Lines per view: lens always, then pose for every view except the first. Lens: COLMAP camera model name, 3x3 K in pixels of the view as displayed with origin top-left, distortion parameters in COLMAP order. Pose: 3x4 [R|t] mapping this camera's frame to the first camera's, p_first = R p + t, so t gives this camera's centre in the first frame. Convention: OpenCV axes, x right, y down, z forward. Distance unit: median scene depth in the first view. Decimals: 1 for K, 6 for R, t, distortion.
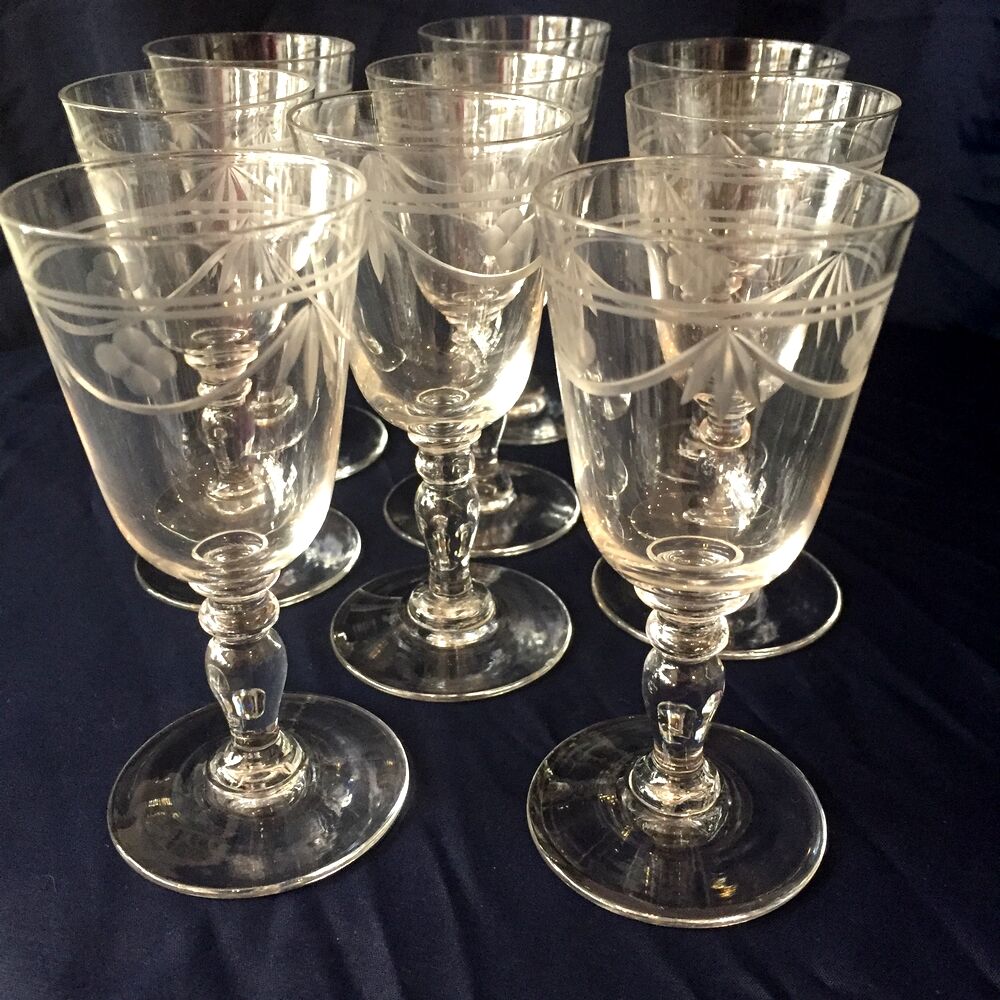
lens RADIAL K [[1248.1, 0, 500.0], [0, 1248.1, 500.0], [0, 0, 1]] dist [0.008357, 0.024592]
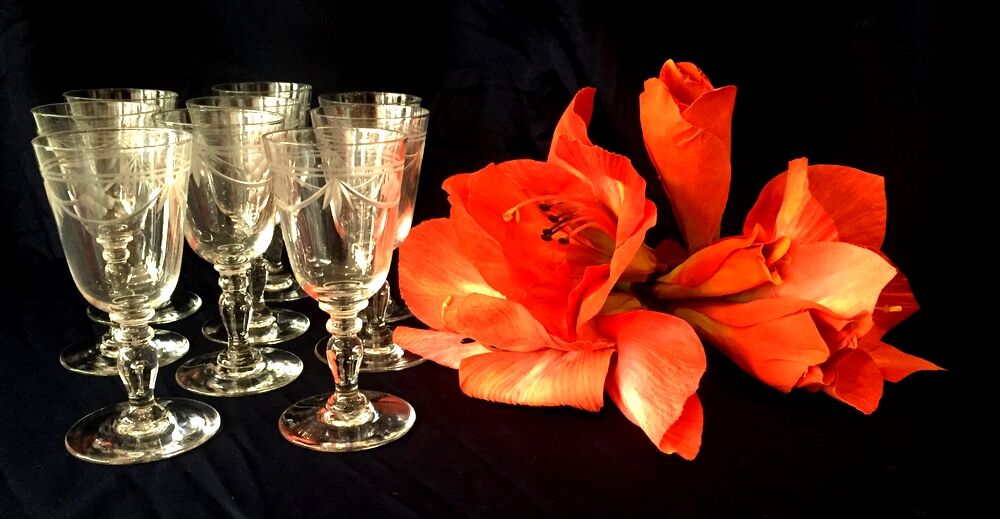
lens RADIAL K [[813.2, 0, 500.0], [0, 813.2, 259.5], [0, 0, 1]] dist [0.006706, 0.003153]
pose [[0.963014, -0.048541, 0.265042, 0.025560], [0.092283, 0.983568, -0.155168, 0.181322], [-0.253155, 0.173888, 0.951670, -0.398249]]
